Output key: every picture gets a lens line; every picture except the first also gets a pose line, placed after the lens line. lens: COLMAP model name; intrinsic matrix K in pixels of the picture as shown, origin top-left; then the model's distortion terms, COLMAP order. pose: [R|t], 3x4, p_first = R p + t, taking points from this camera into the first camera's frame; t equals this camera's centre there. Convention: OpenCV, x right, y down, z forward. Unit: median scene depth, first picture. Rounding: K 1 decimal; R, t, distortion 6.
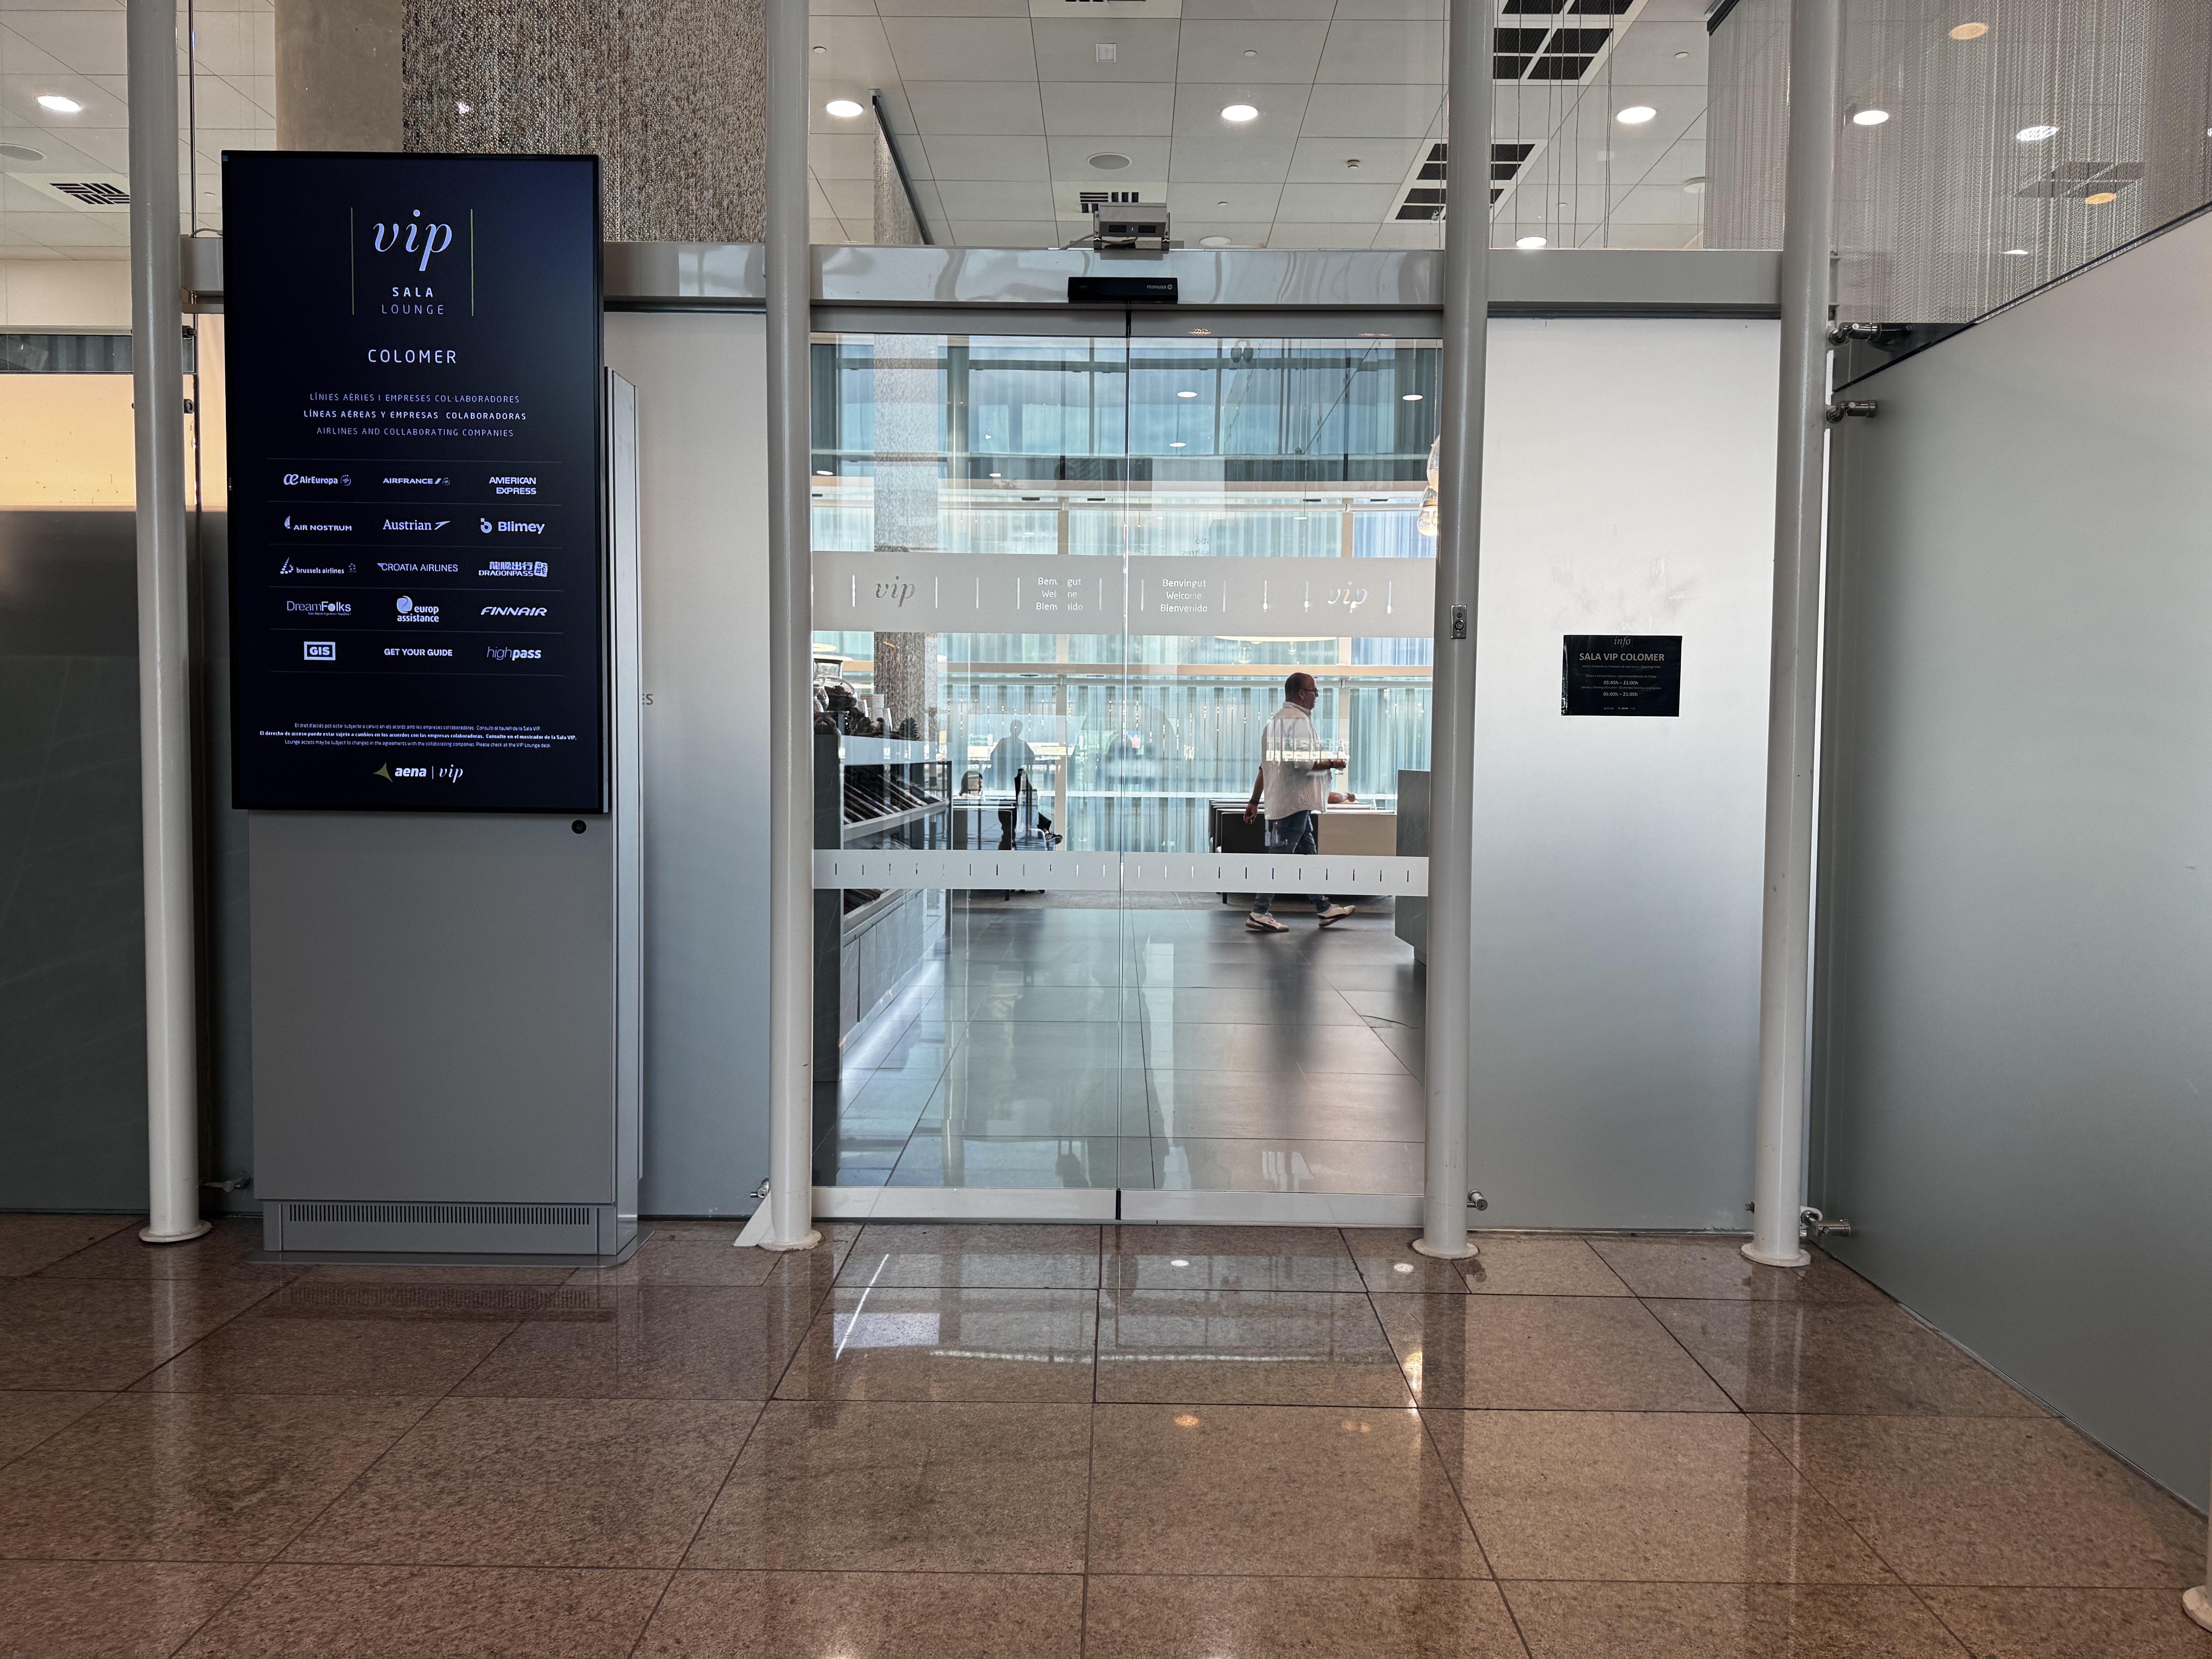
lens RADIAL K [[1598.4, 0, 1110.5], [0, 1598.4, 821.6], [0, 0, 1]] dist [0.014623, -0.008819]
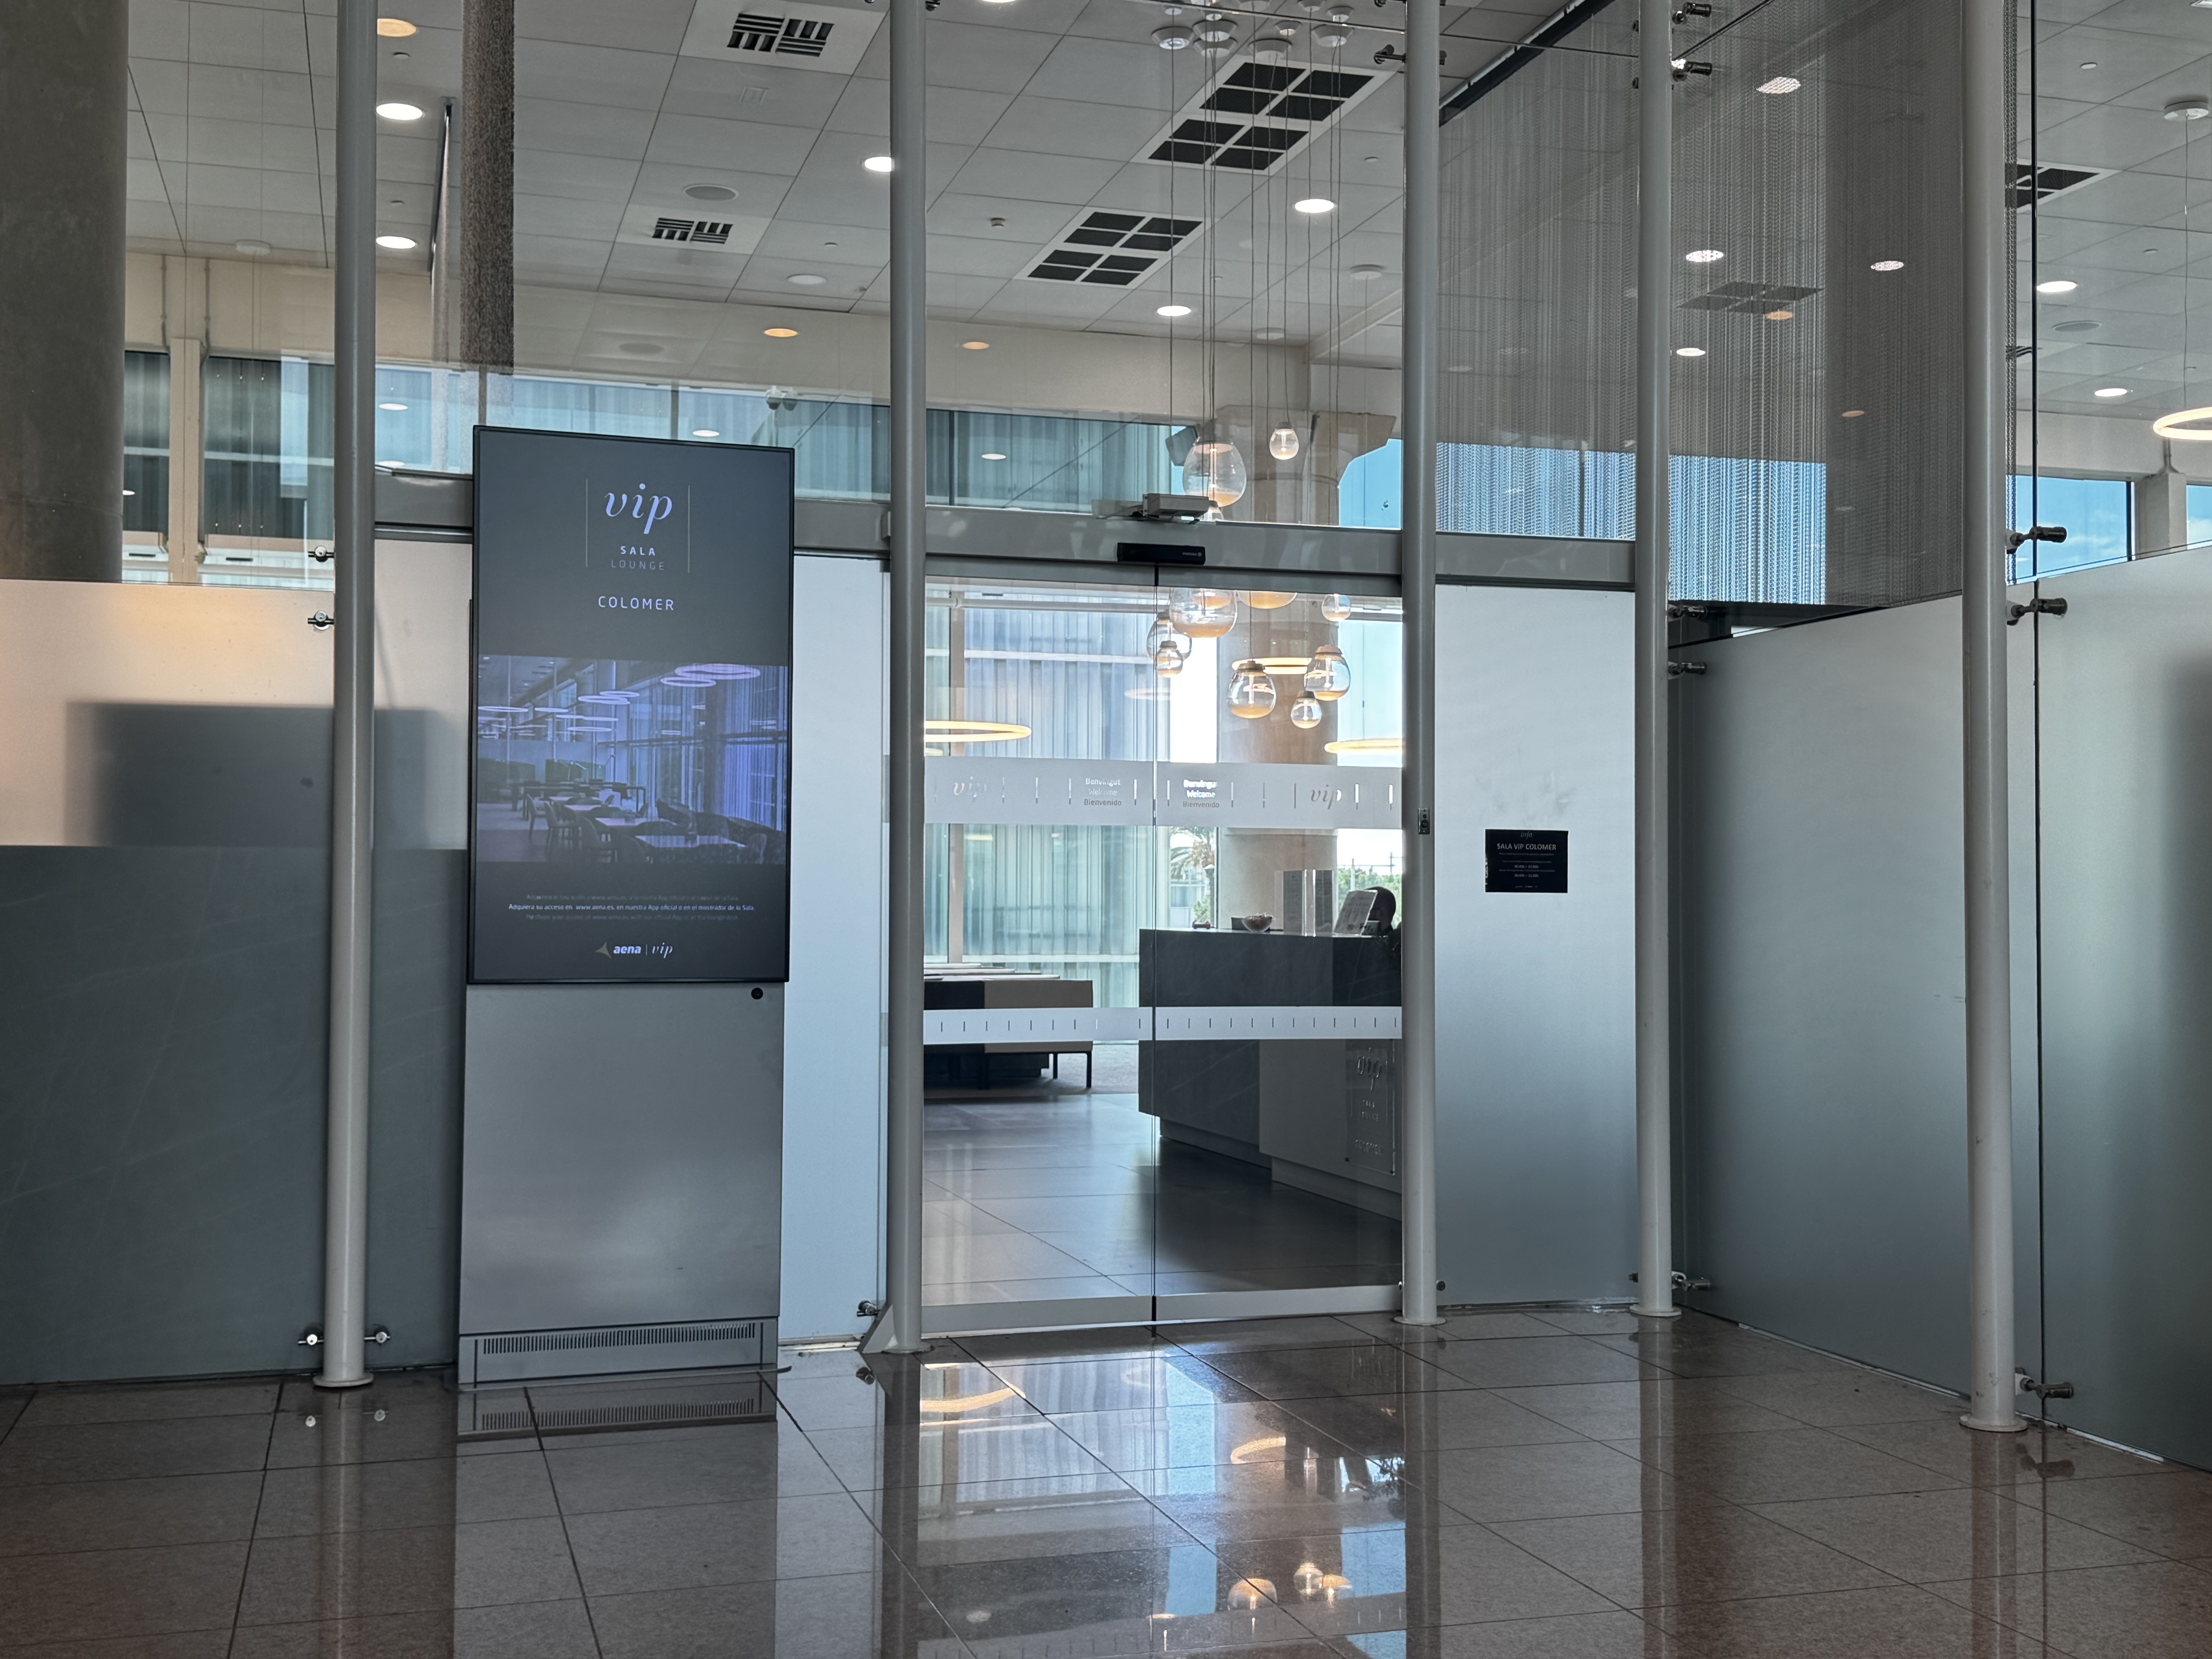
lens RADIAL K [[2370.6, 0, 1103.8], [0, 2370.6, 837.8], [0, 0, 1]] dist [0.107750, 0.000000]
pose [[0.955838, 0.001404, 0.293892, -0.559201], [0.018142, 0.997800, -0.063771, 0.004654], [-0.293335, 0.066287, 0.953709, -0.709127]]
